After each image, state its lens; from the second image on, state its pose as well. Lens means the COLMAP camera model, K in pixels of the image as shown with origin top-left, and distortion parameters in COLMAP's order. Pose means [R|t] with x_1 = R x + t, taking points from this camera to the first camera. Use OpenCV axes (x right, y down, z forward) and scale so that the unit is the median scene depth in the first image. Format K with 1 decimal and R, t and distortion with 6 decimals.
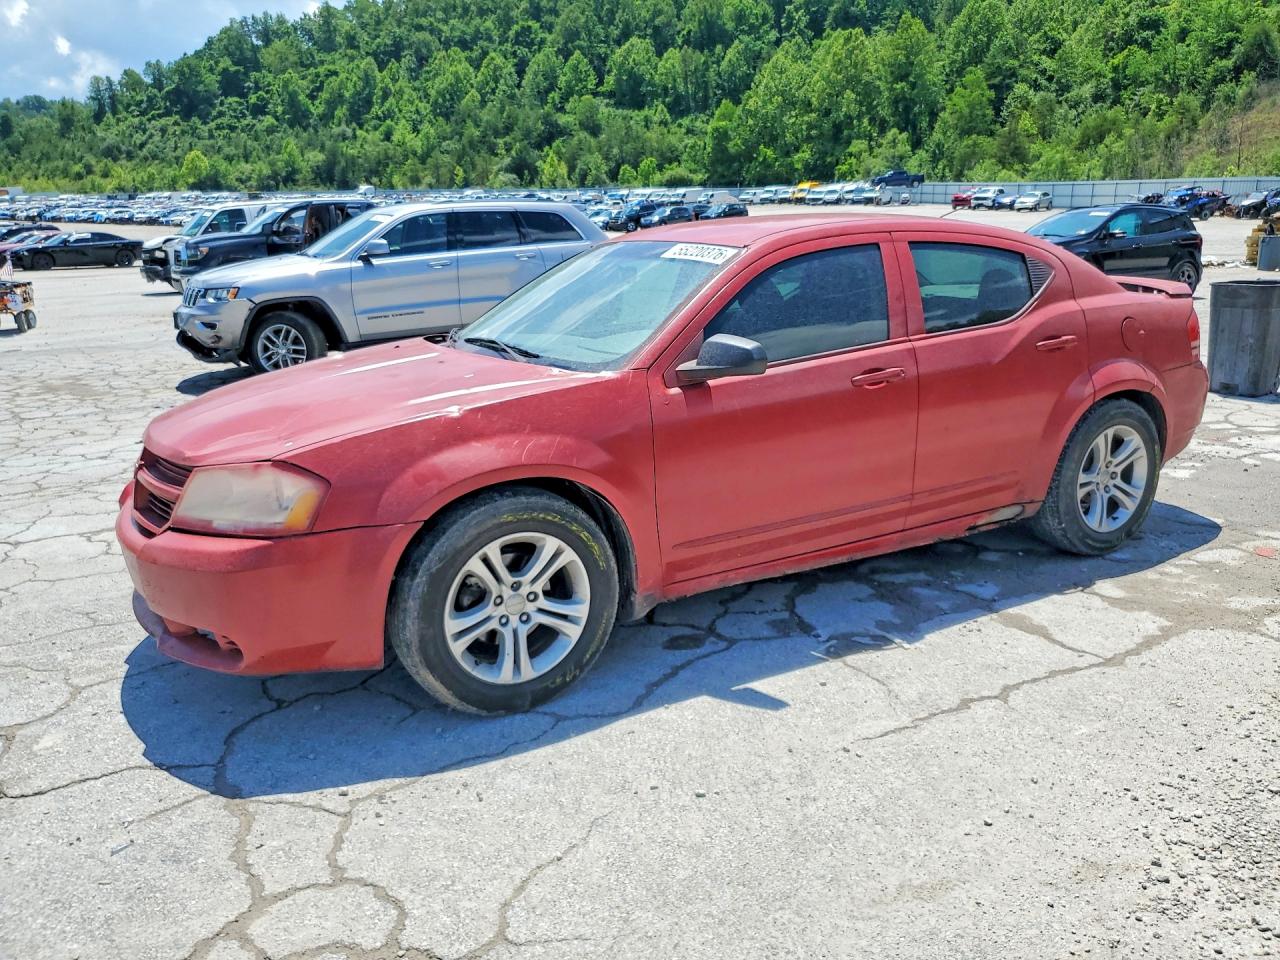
lens RADIAL K [[1045.9, 0, 655.9], [0, 1045.9, 458.4], [0, 0, 1]] dist [0.007628, 0.014443]
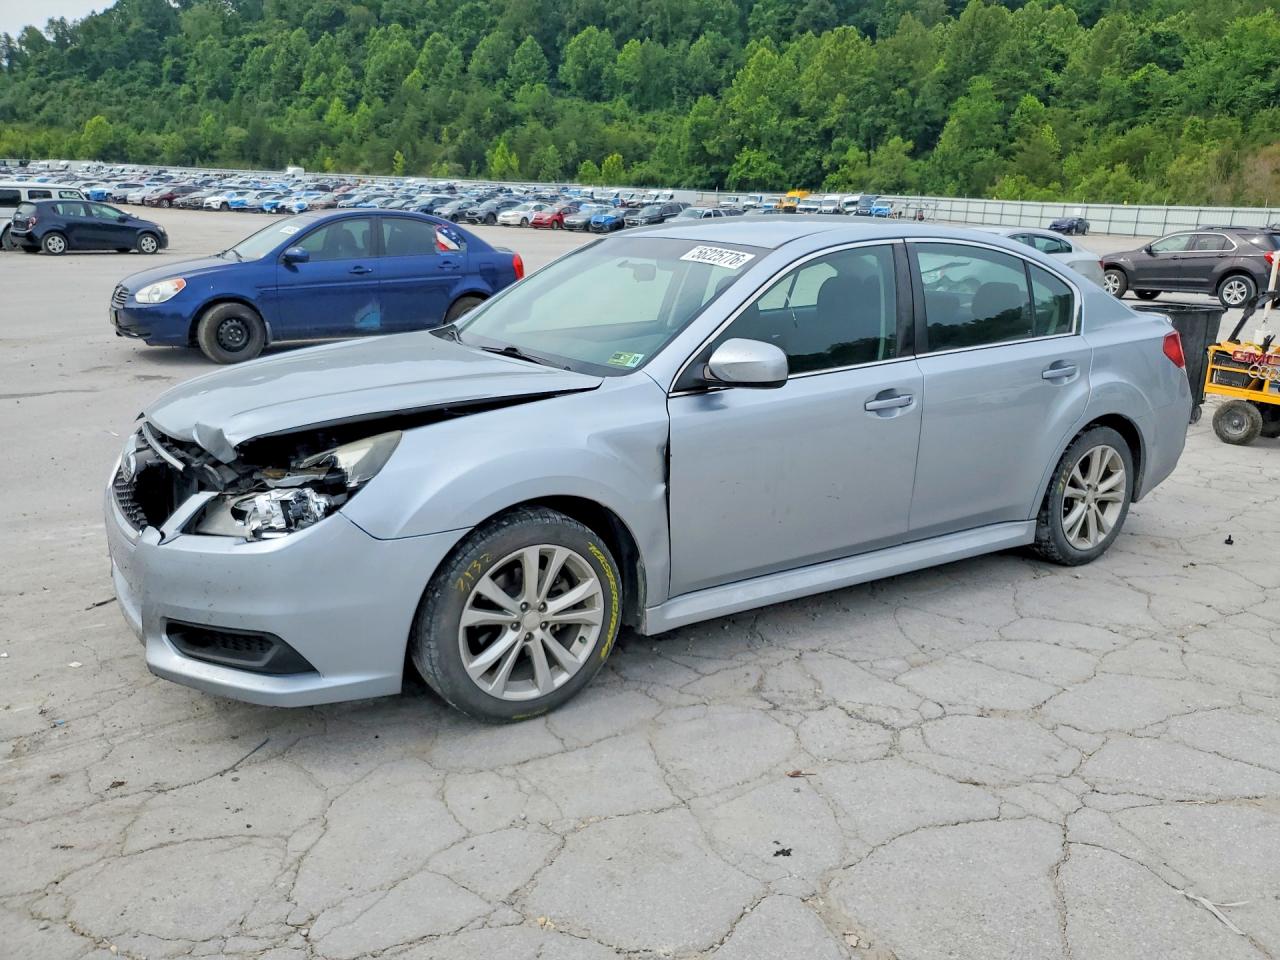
lens RADIAL K [[1045.9, 0, 666.4], [0, 1045.9, 462.3], [0, 0, 1]] dist [0.007628, 0.014443]
pose [[0.995558, 0.035726, 0.087108, -0.021873], [-0.035735, 0.999360, -0.001466, -0.011916], [-0.087104, -0.001653, 0.996198, 0.056133]]
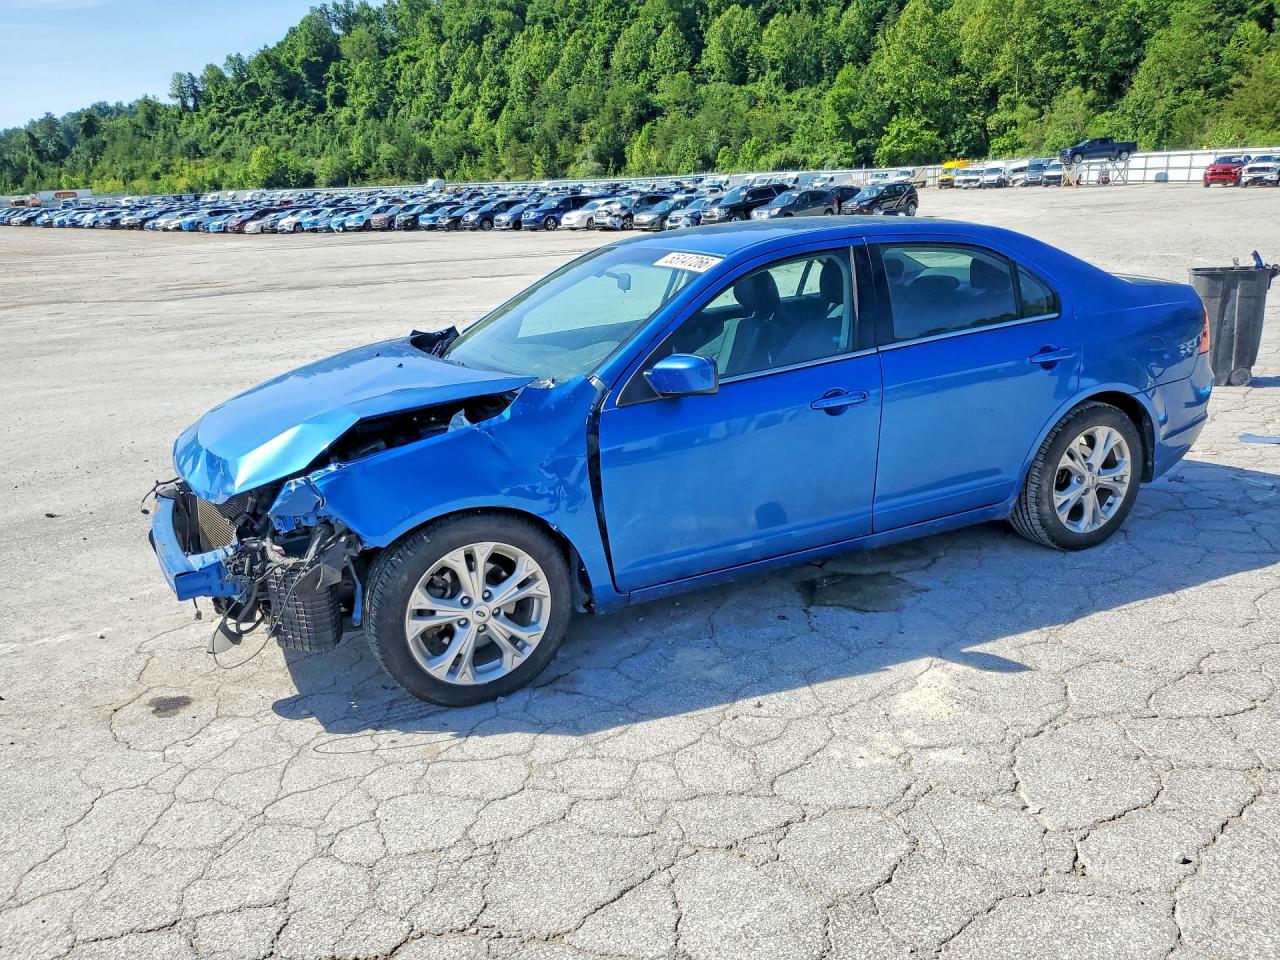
lens RADIAL K [[1045.9, 0, 646.8], [0, 1045.9, 472.2], [0, 0, 1]] dist [0.007628, 0.014443]
pose [[0.994792, 0.008299, -0.101587, -0.002435], [-0.006365, 0.999793, 0.019344, -0.023575], [0.101726, -0.018596, 0.994639, 0.104013]]
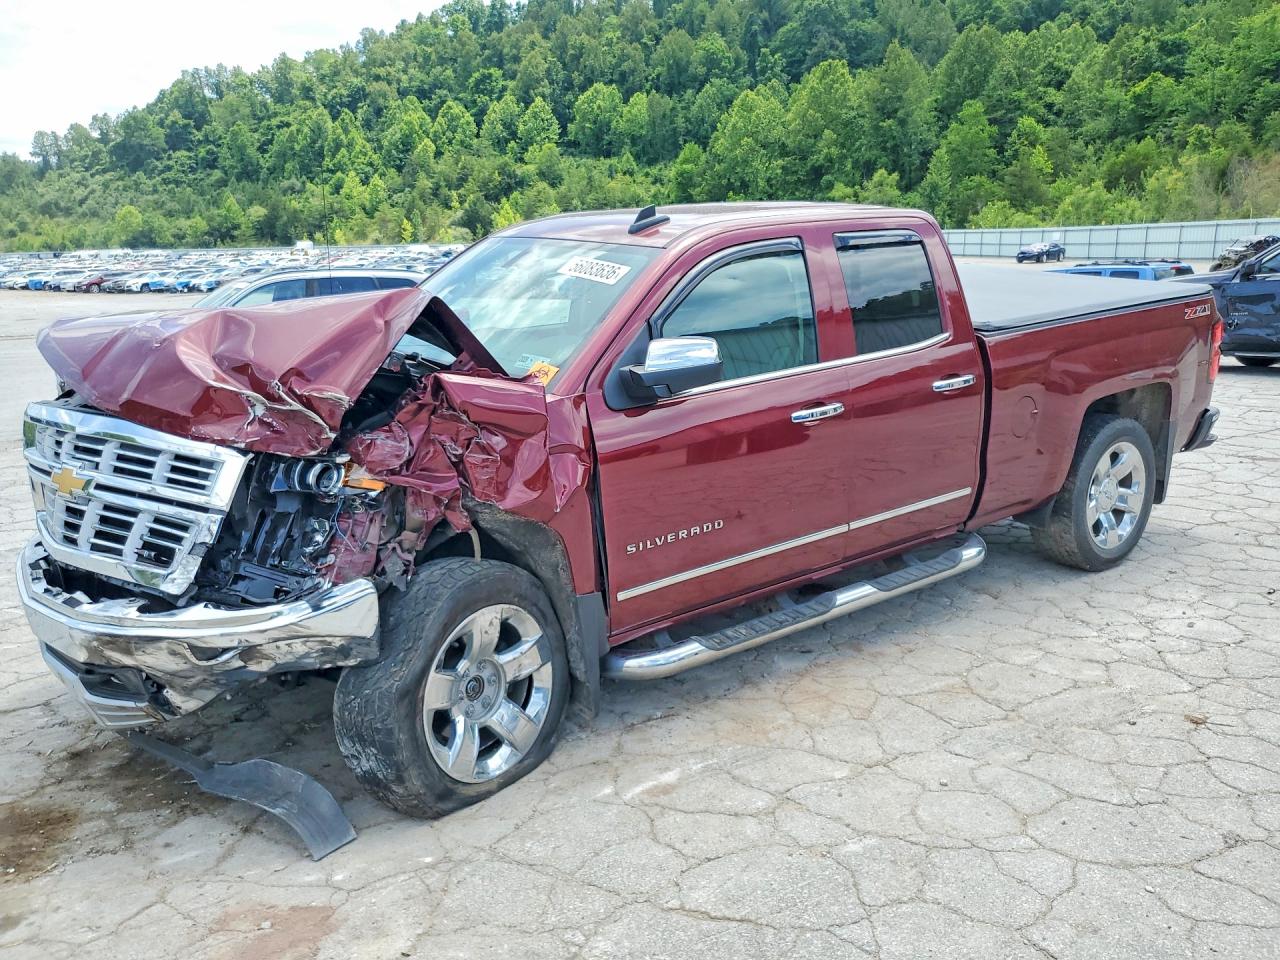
lens RADIAL K [[1045.9, 0, 654.5], [0, 1045.9, 456.5], [0, 0, 1]] dist [0.007628, 0.014443]
pose [[0.999910, -0.008610, 0.010266, 0.015818], [0.009139, 0.998568, -0.052705, -0.018996], [-0.009797, 0.052795, 0.998557, 0.081777]]
